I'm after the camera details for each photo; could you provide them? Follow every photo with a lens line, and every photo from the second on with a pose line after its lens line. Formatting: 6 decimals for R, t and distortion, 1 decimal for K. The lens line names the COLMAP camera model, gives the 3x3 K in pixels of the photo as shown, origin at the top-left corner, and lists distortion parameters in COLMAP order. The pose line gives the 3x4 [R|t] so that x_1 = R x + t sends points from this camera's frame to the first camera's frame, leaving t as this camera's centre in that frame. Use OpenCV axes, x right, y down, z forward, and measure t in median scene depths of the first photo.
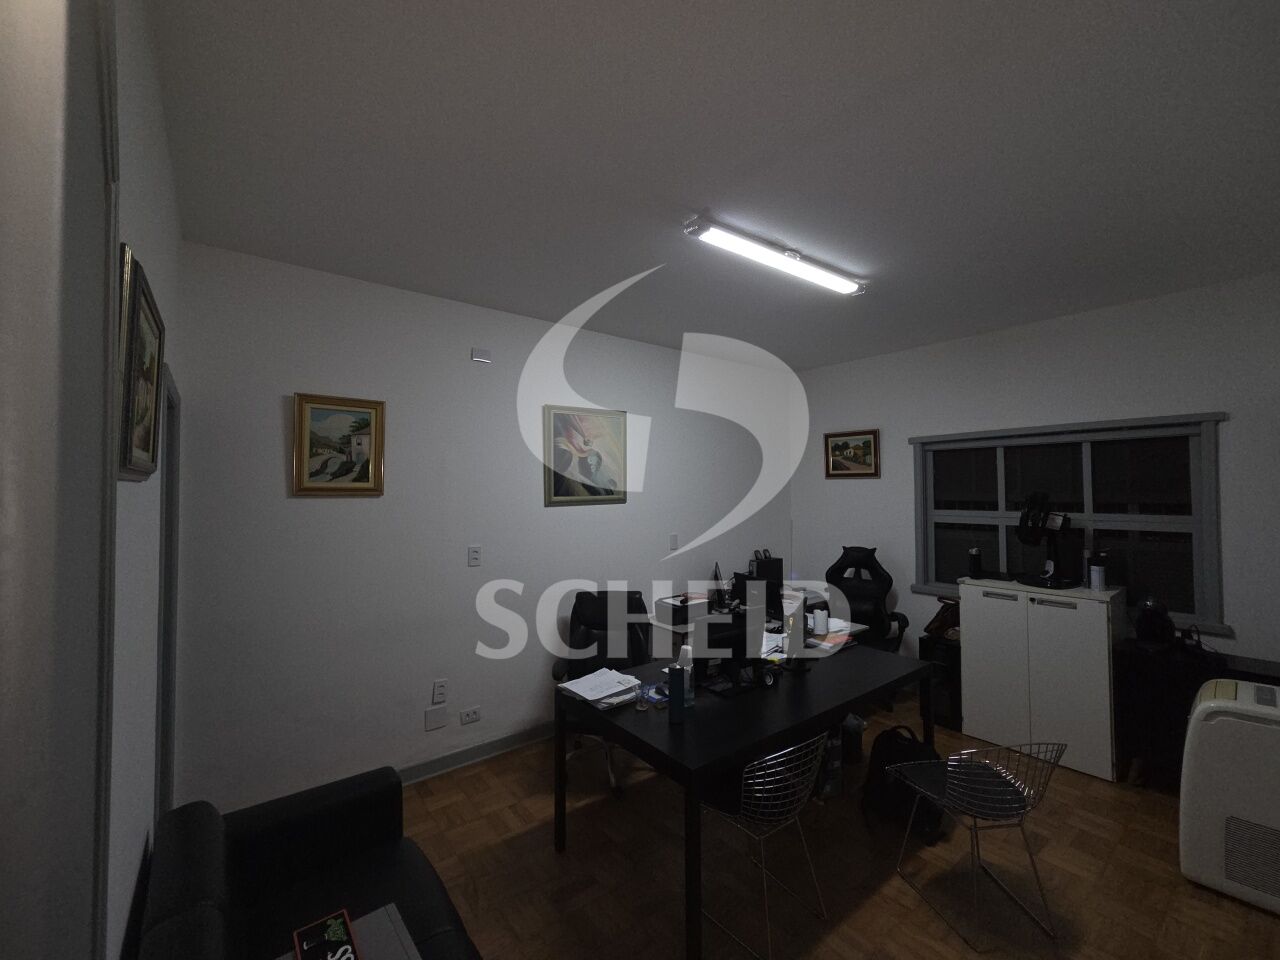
lens RADIAL K [[526.3, 0, 632.2], [0, 526.3, 474.2], [0, 0, 1]] dist [-0.001447, -0.000069]
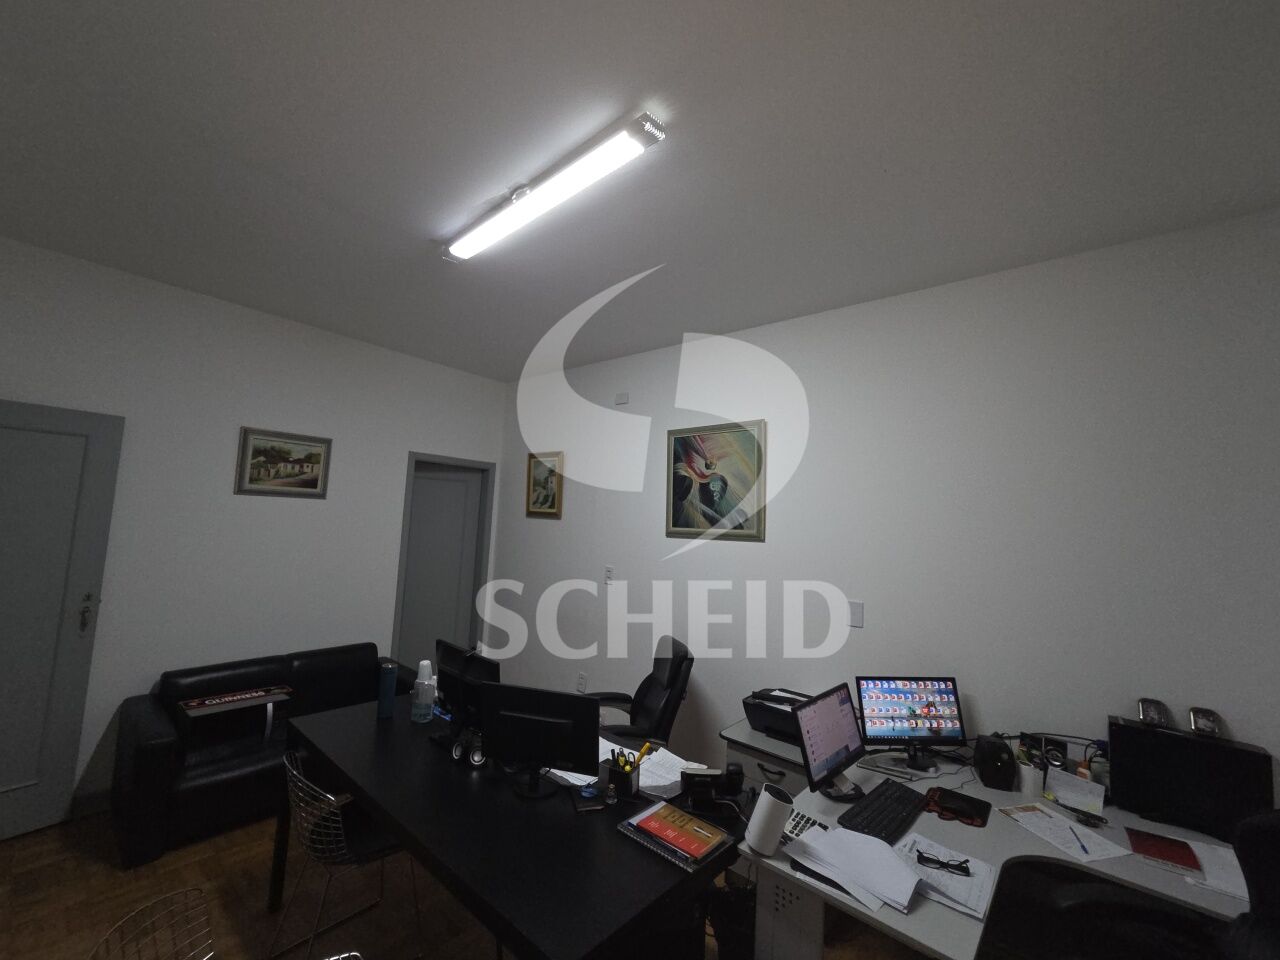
lens RADIAL K [[526.3, 0, 633.8], [0, 526.3, 477.1], [0, 0, 1]] dist [-0.001447, -0.000069]
pose [[0.188287, -0.063457, -0.980062, 0.741967], [-0.014399, 0.997625, -0.067360, 0.017890], [0.982008, 0.026795, 0.186926, 0.740621]]
